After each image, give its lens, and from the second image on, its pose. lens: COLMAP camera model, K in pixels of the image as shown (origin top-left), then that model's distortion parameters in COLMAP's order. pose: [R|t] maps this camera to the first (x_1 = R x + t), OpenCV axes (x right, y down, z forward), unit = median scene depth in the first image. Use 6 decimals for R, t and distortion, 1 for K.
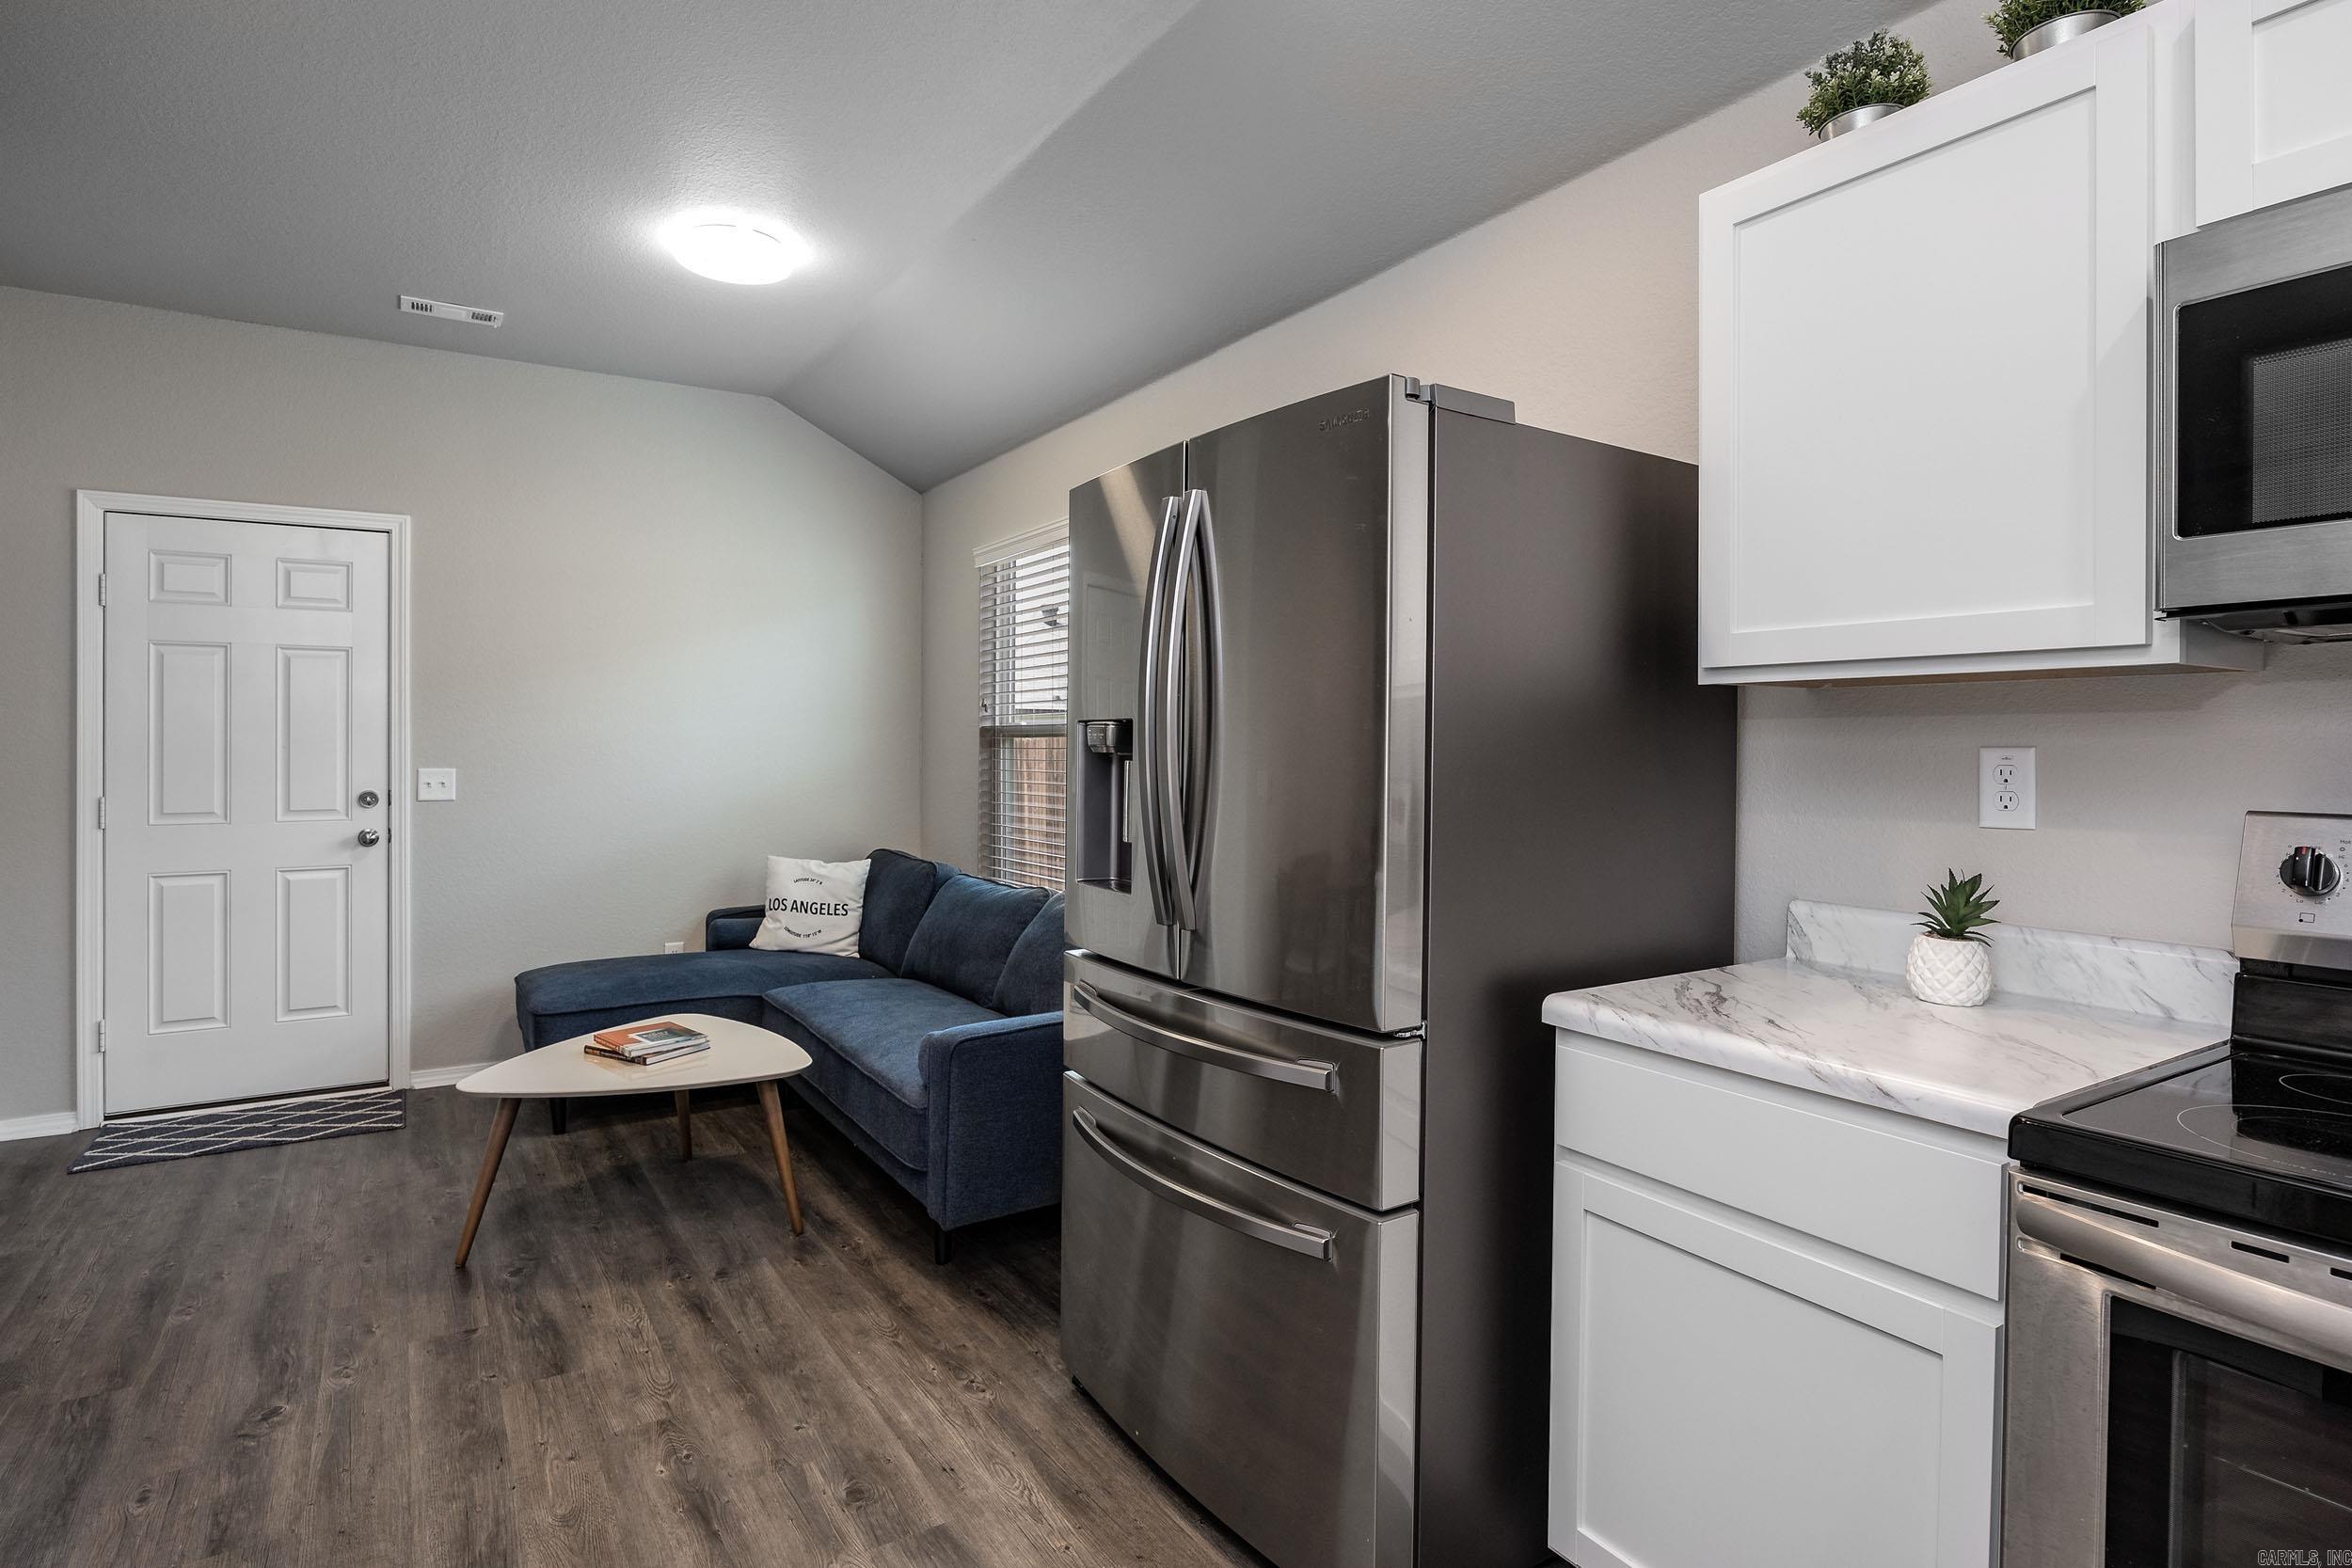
lens RADIAL K [[1231.0, 0, 1182.9], [0, 1231.0, 741.4], [0, 0, 1]] dist [-0.008133, 0.000875]
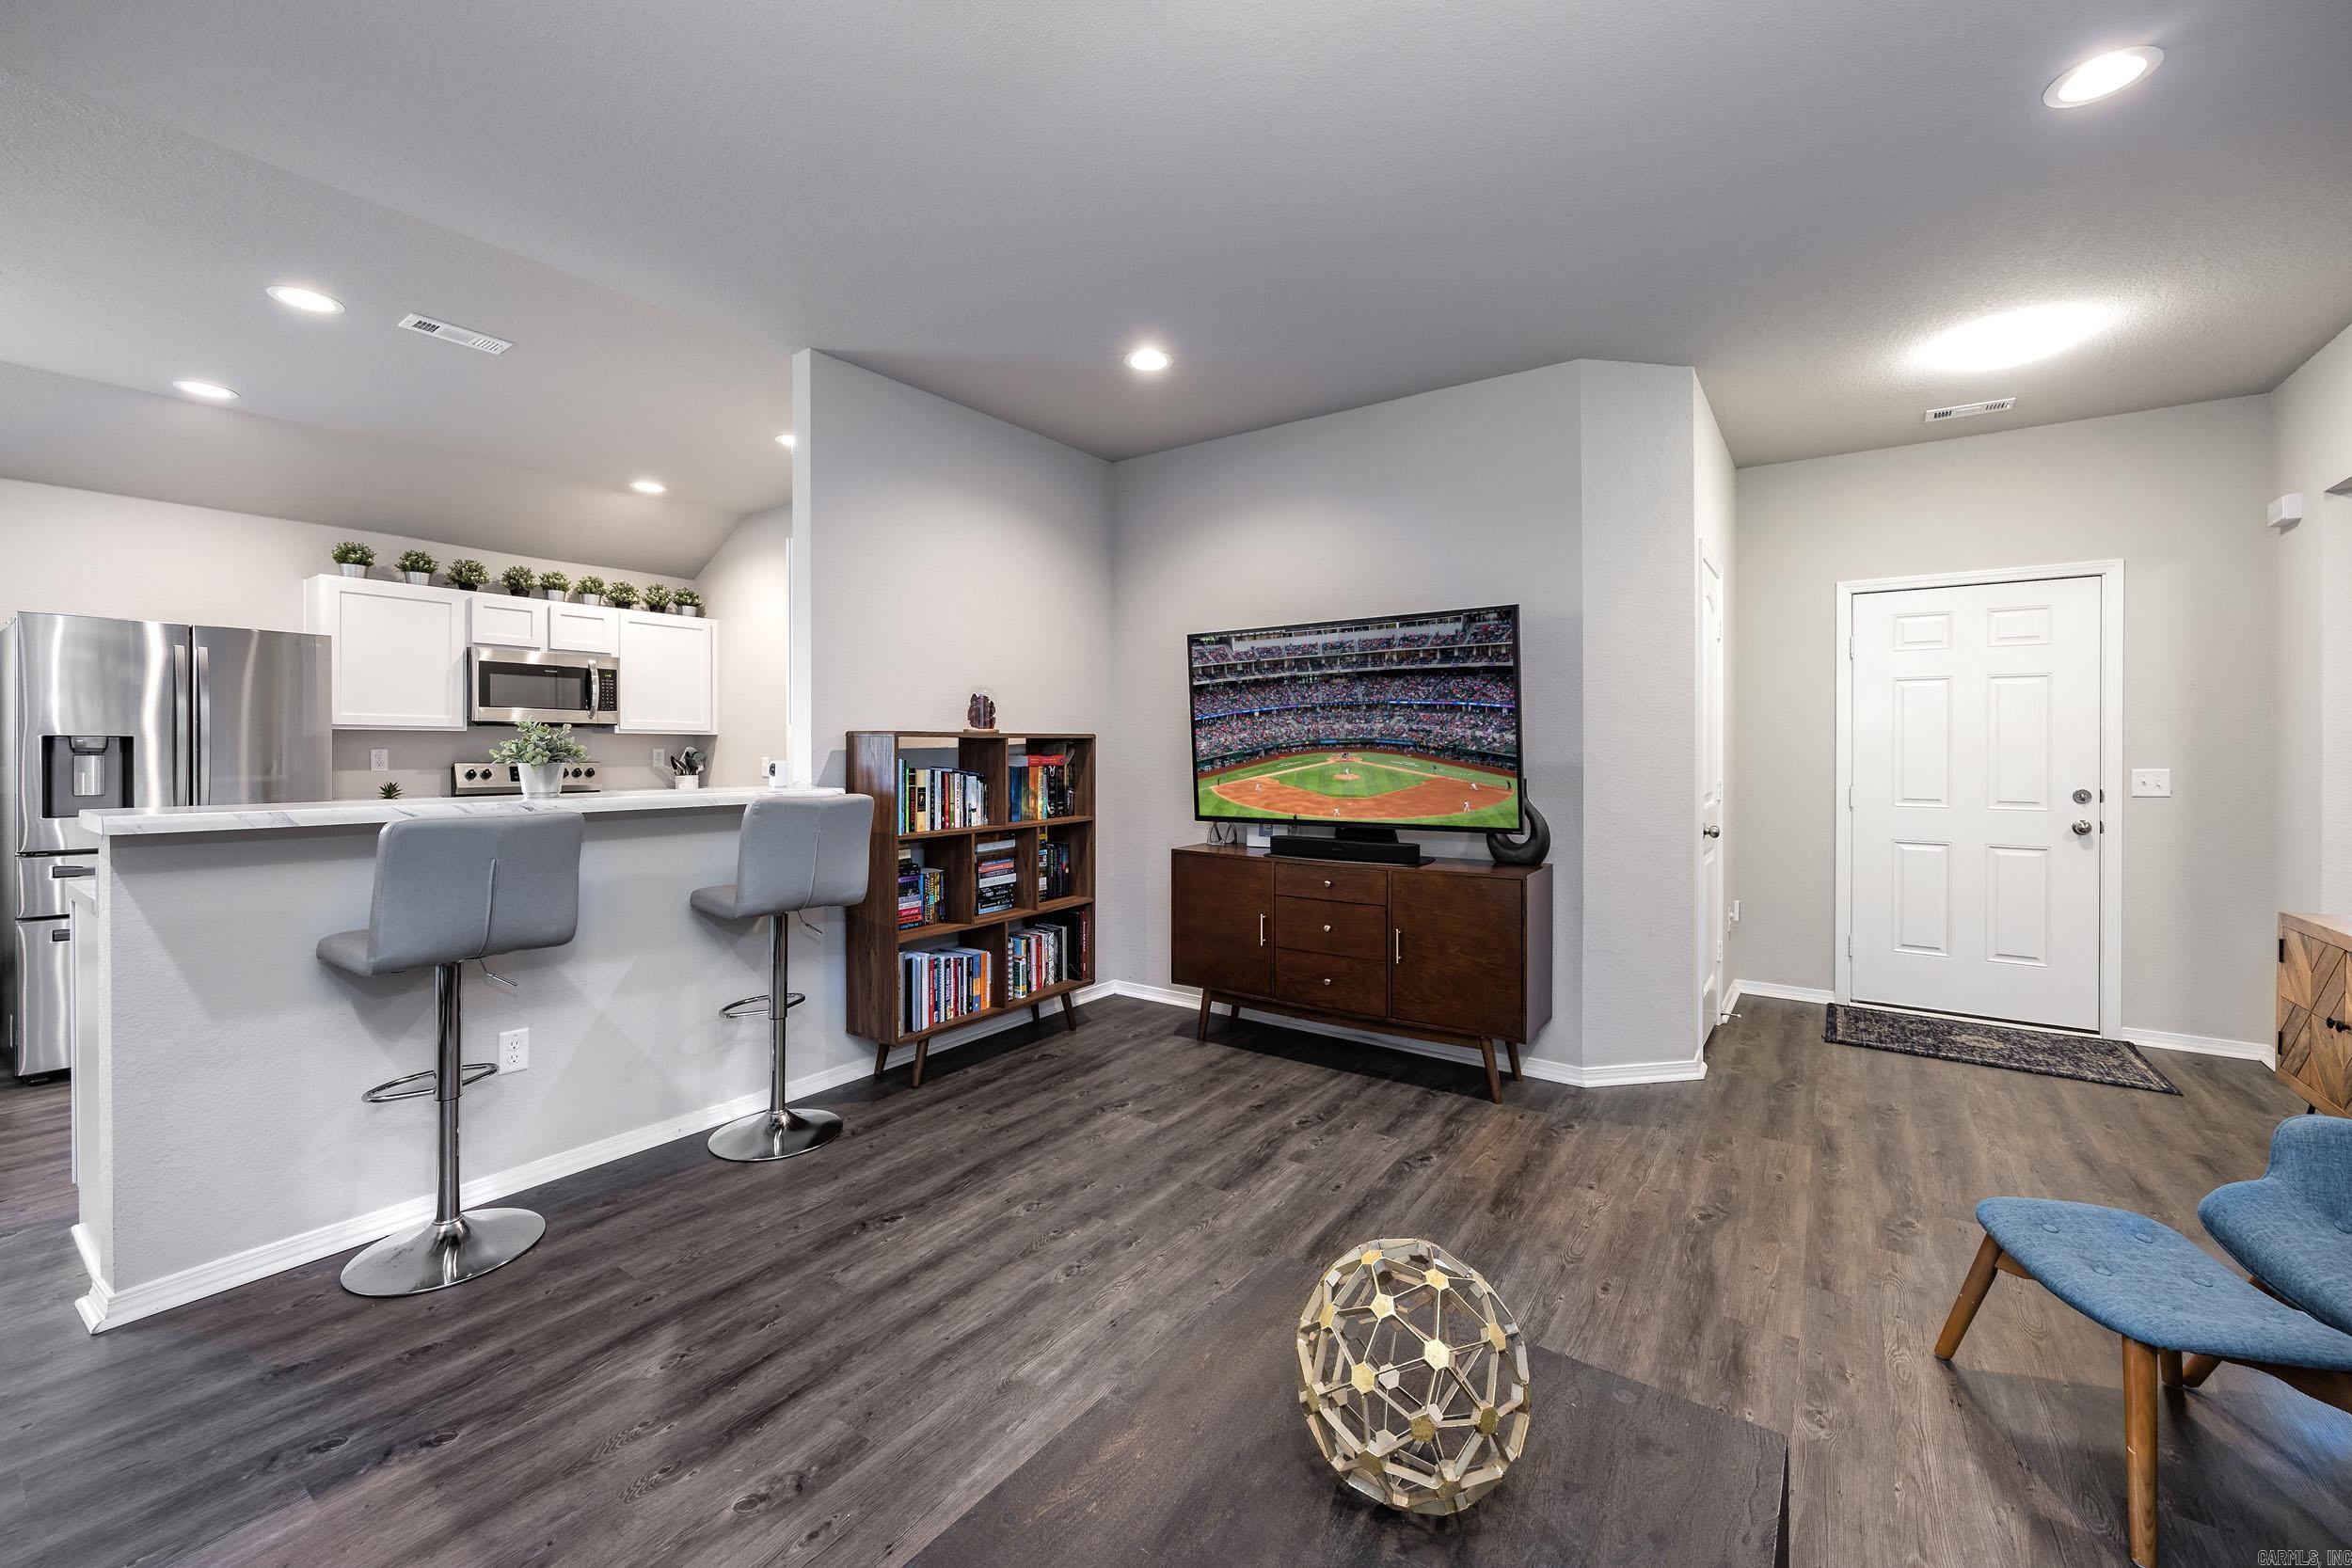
lens RADIAL K [[956.1, 0, 1172.7], [0, 956.1, 745.9], [0, 0, 1]] dist [-0.004972, 0.001355]
pose [[-0.364801, 0.002818, 0.931081, -1.641239], [-0.003895, 0.999982, -0.004553, 0.000176], [-0.931077, -0.005288, -0.364783, -0.087264]]
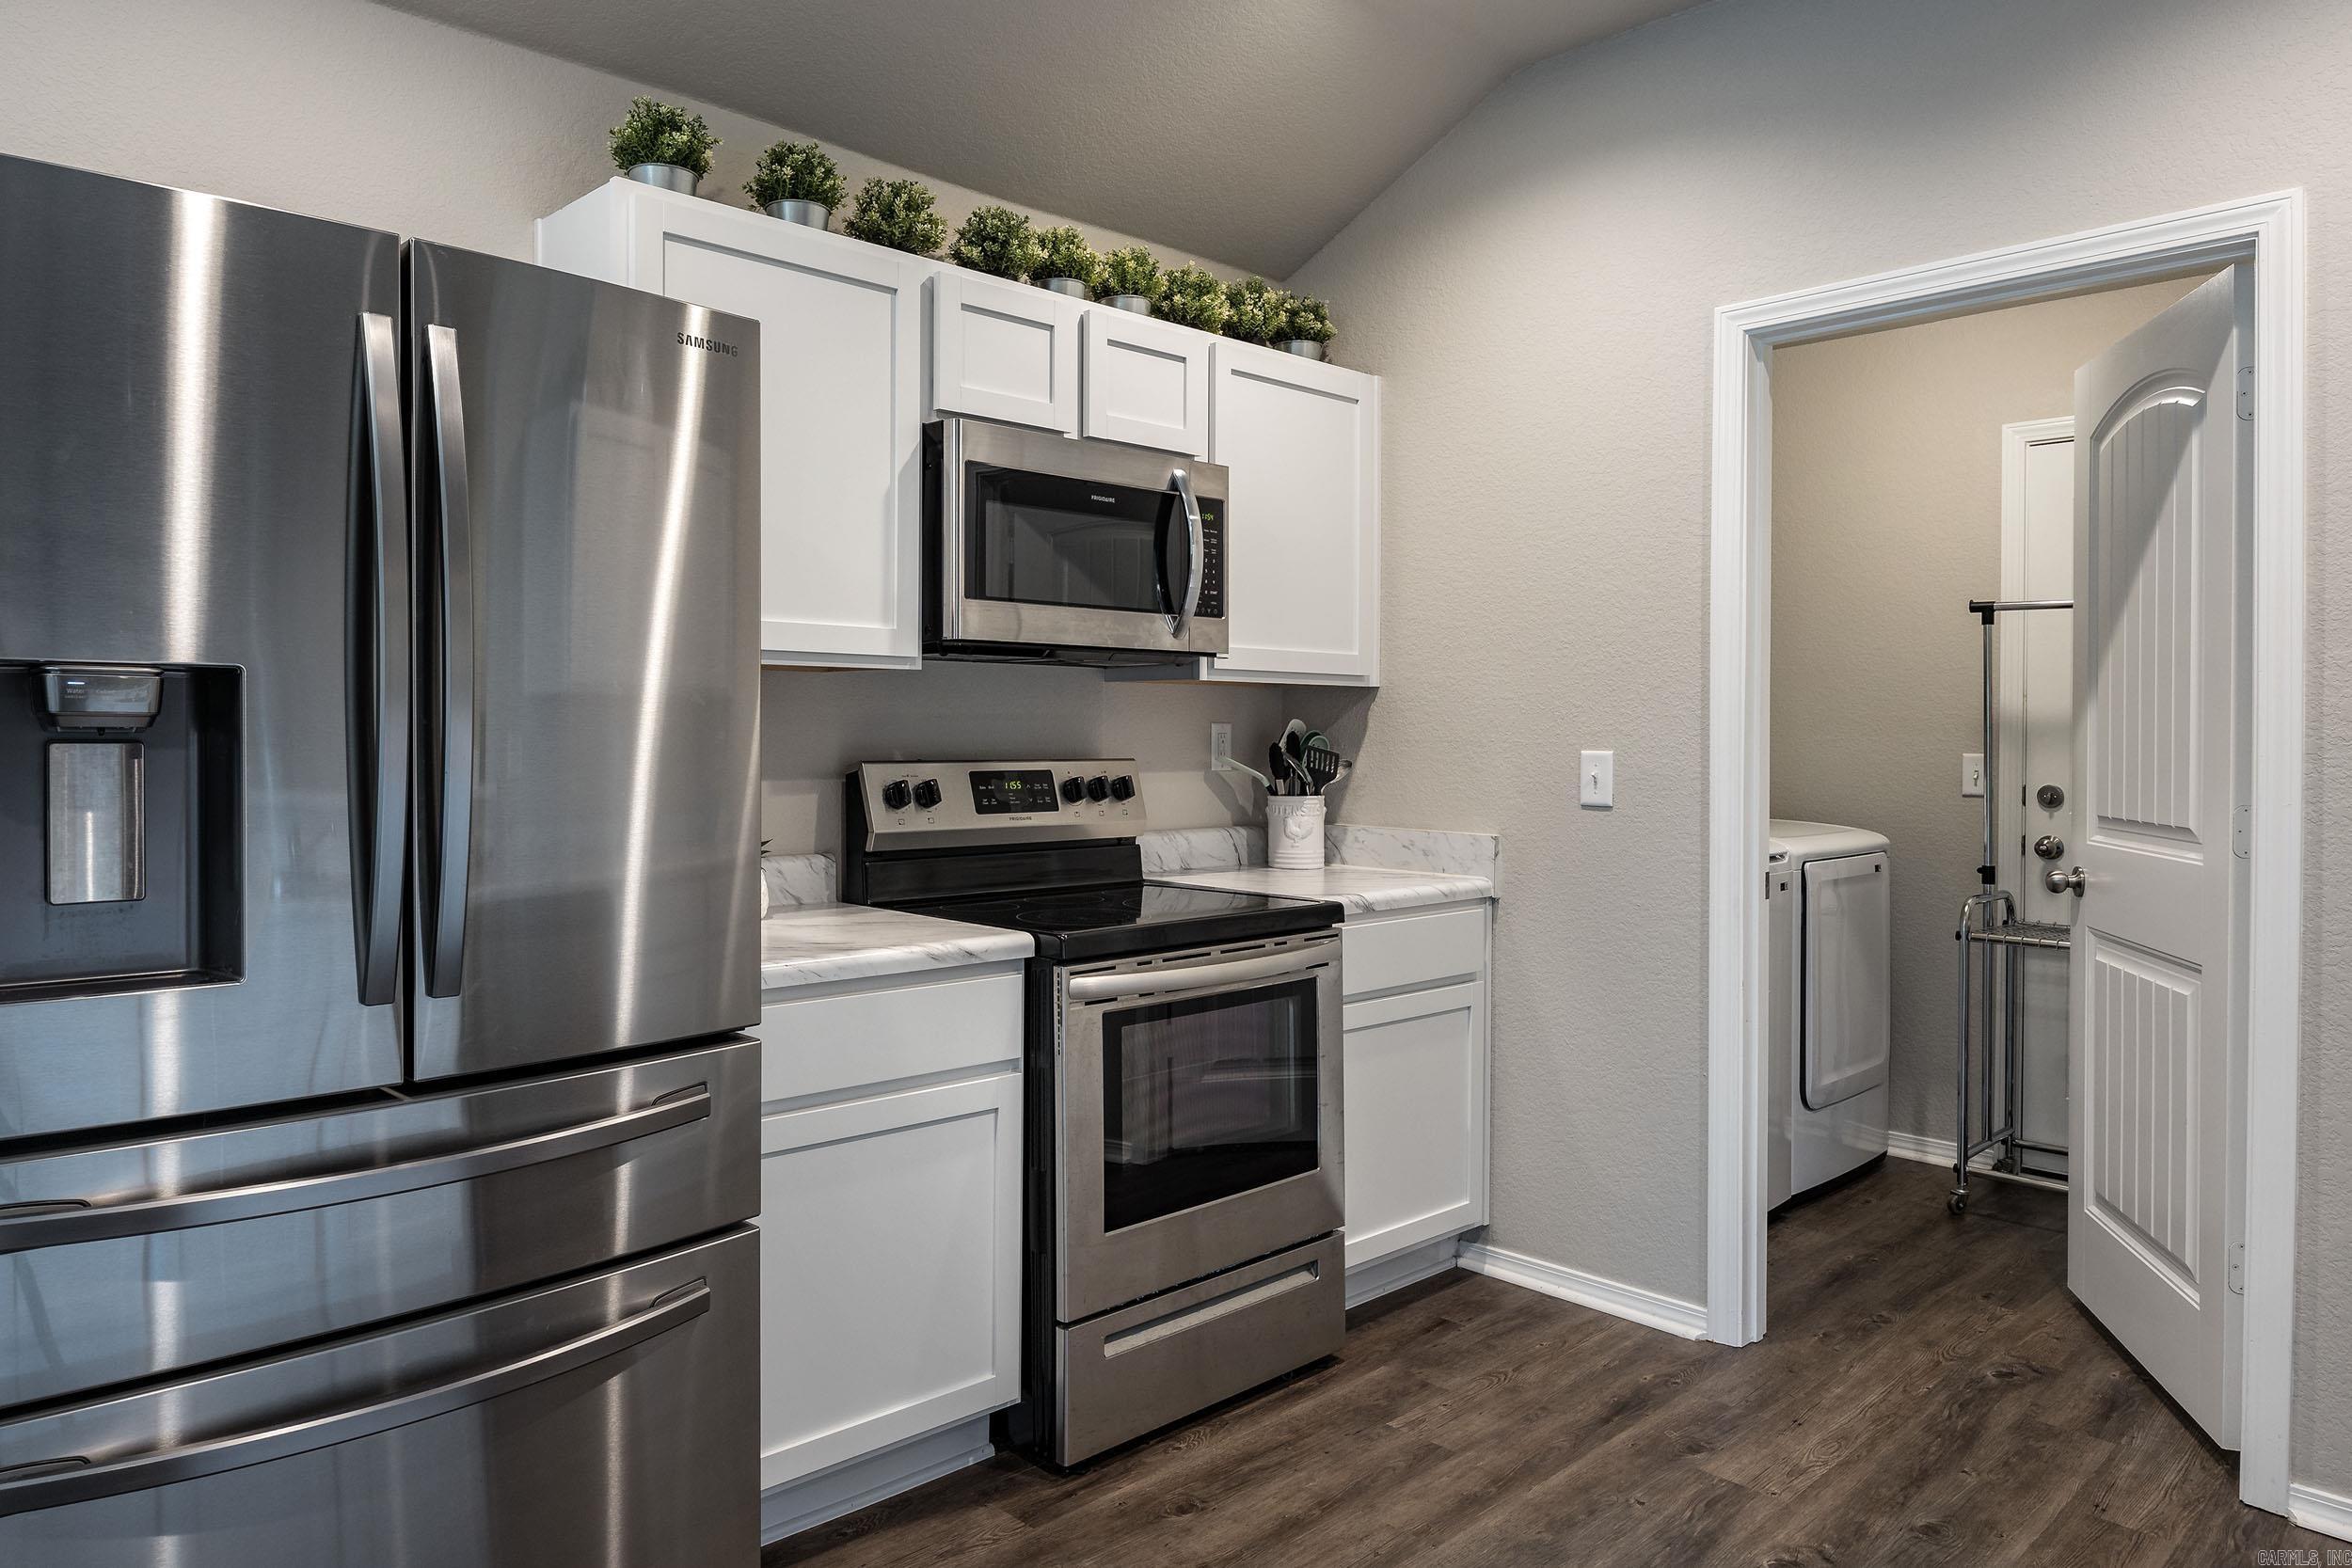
lens RADIAL K [[1543.2, 0, 1055.9], [0, 1543.2, 737.3], [0, 0, 1]] dist [0.011269, 0.004569]
pose [[-0.171339, -0.010458, 0.985157, -0.561952], [-0.008926, 0.999919, 0.009062, 0.002834], [-0.985172, -0.007241, -0.171418, 0.532425]]
